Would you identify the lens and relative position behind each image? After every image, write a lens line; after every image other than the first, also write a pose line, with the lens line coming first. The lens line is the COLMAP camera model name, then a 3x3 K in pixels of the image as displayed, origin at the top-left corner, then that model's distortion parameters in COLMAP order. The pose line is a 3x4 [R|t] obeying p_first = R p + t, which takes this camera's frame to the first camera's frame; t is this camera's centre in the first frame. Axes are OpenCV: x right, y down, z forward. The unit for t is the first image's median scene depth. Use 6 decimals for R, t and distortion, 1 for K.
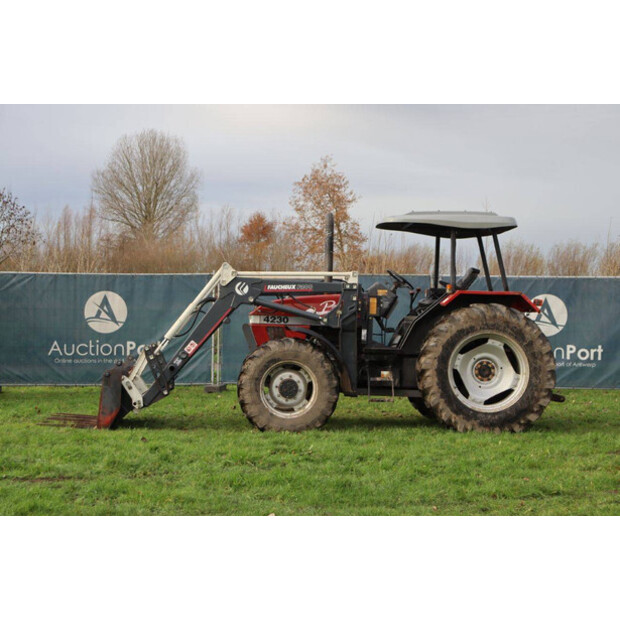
lens RADIAL K [[1175.7, 0, 310.0], [0, 1175.7, 310.0], [0, 0, 1]] dist [0.256661, -0.017395]
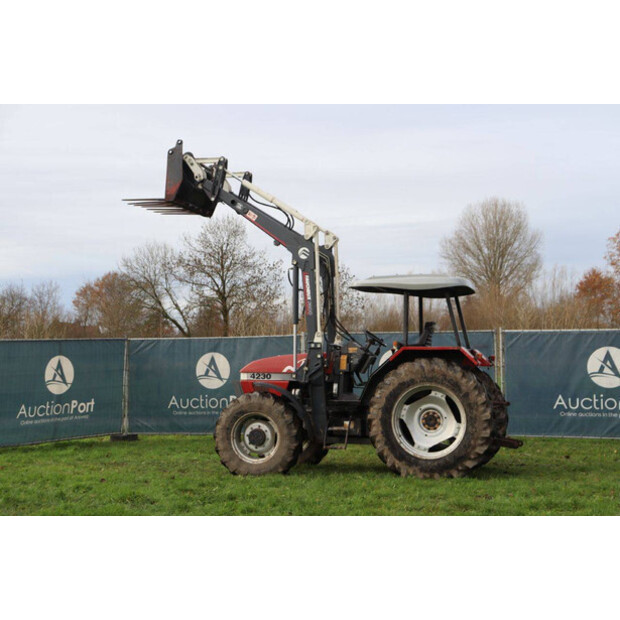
lens RADIAL K [[1105.5, 0, 310.0], [0, 1105.5, 310.0], [0, 0, 1]] dist [0.156580, 0.383882]
pose [[0.951151, -0.033669, -0.306884, 0.359758], [0.018340, 0.998442, -0.052699, 0.001944], [0.308180, 0.044497, 0.950287, -0.003433]]
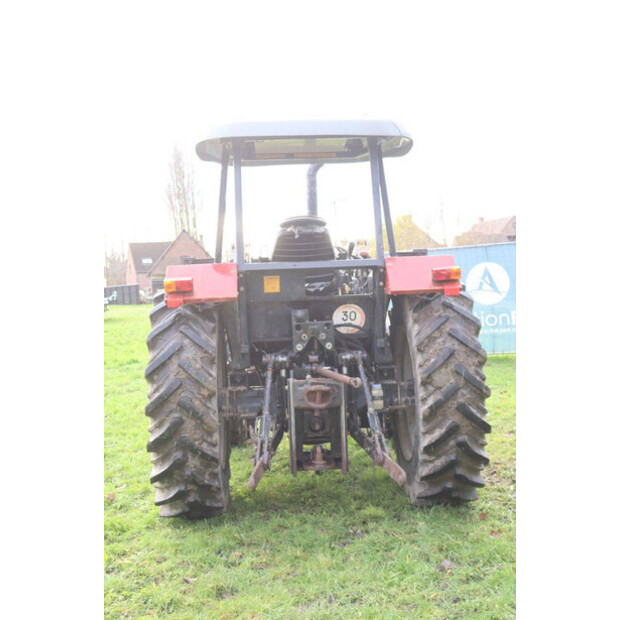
lens RADIAL K [[770.1, 0, 310.0], [0, 770.1, 310.0], [0, 0, 1]] dist [-0.033713, 0.302063]
pose [[0.005228, 0.028235, -0.999588, 0.534891], [0.051836, 0.998250, 0.028468, -0.001976], [0.998642, -0.051964, 0.003755, 1.065109]]
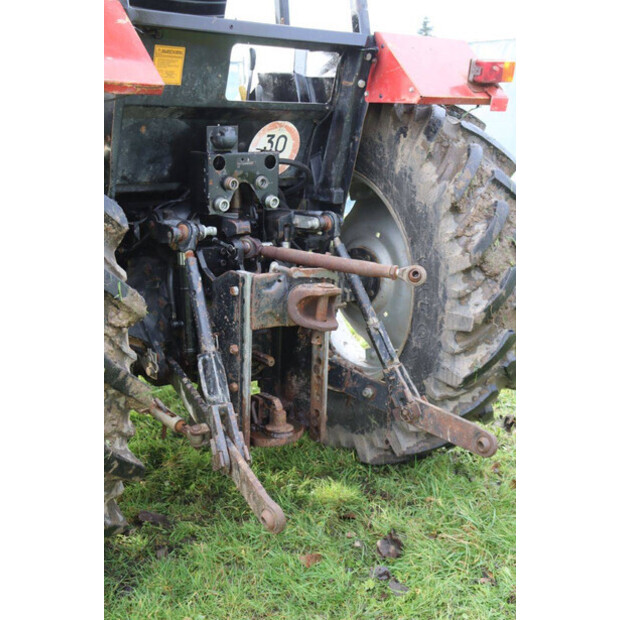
lens RADIAL K [[832.7, 0, 310.0], [0, 832.7, 310.0], [0, 0, 1]] dist [0.039846, 0.089316]
pose [[0.600556, 0.184014, -0.778121, 0.336677], [-0.004101, 0.973854, 0.227137, 0.005537], [0.799572, -0.133218, 0.585608, 0.959519]]
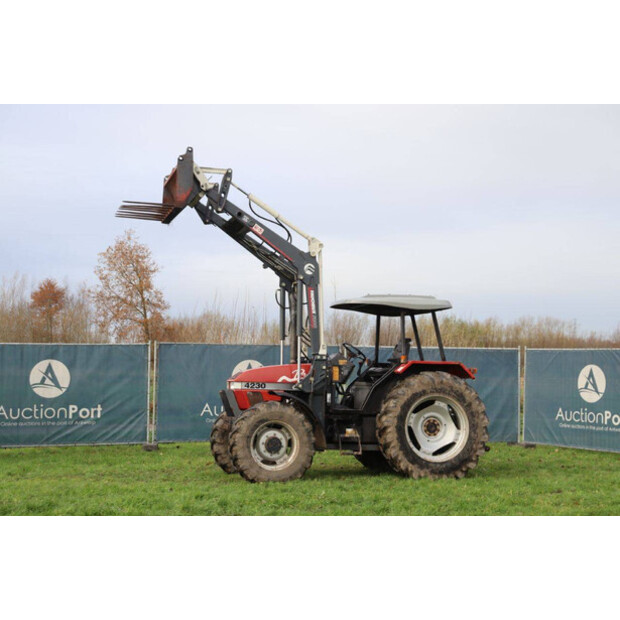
lens RADIAL K [[1105.5, 0, 310.0], [0, 1105.5, 310.0], [0, 0, 1]] dist [0.156580, 0.383882]
pose [[0.981033, 0.009444, 0.193612, -0.195545], [0.001500, 0.998413, -0.056301, -0.004623], [-0.193837, 0.055524, 0.979461, -0.091248]]
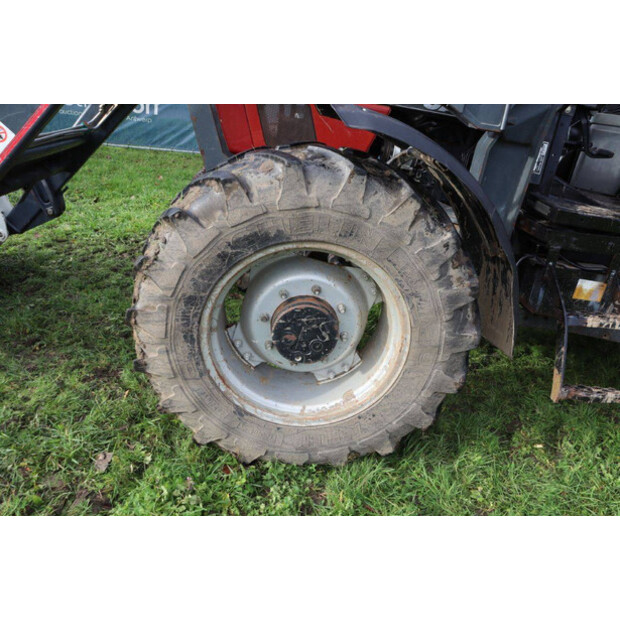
lens RADIAL K [[513.0, 0, 310.0], [0, 513.0, 310.0], [0, 0, 1]] dist [-0.184110, 0.179667]
pose [[0.993391, 0.108791, 0.036585, -0.022075], [-0.114219, 0.905592, 0.408483, 0.010732], [0.011309, -0.409962, 0.912033, 0.881899]]
